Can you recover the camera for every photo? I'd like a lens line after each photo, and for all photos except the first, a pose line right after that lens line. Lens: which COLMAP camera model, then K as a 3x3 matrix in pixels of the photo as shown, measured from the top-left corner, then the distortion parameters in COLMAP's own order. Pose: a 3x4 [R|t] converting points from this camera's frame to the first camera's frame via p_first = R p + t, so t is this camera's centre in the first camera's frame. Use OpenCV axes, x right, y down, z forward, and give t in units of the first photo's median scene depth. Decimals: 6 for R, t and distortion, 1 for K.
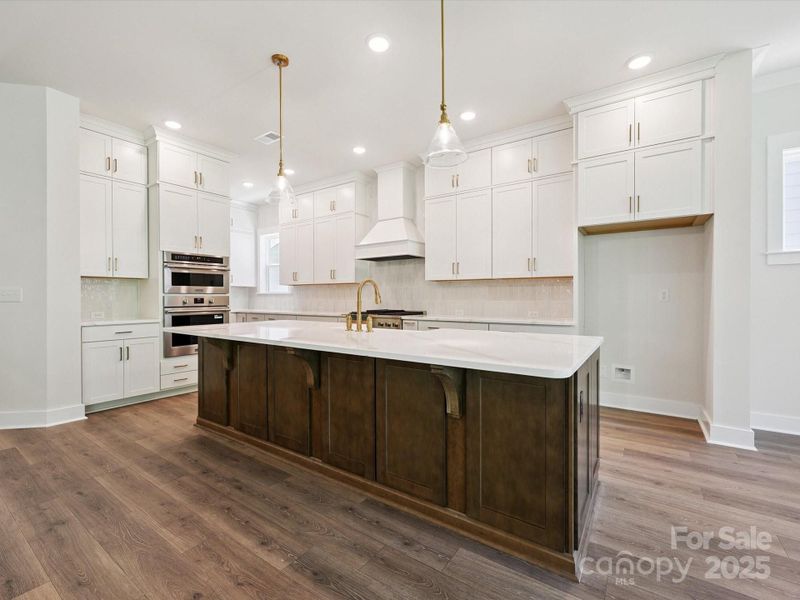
lens RADIAL K [[357.2, 0, 397.1], [0, 357.2, 298.3], [0, 0, 1]] dist [-0.005630, 0.001253]
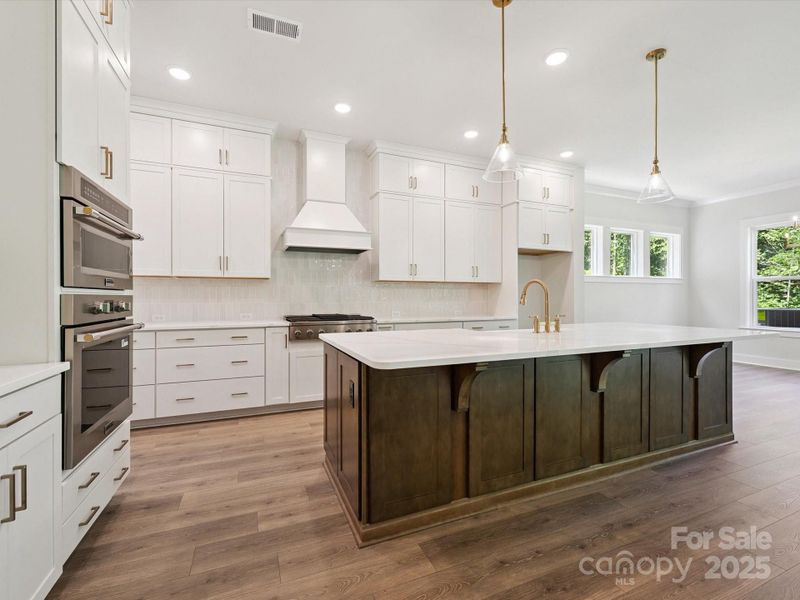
lens RADIAL K [[357.2, 0, 402.4], [0, 357.2, 297.3], [0, 0, 1]] dist [-0.005630, 0.001253]
pose [[0.541082, 0.002519, 0.840966, -0.788237], [0.003301, 0.999981, -0.005119, -0.001431], [-0.840964, 0.005546, 0.541063, 0.544201]]
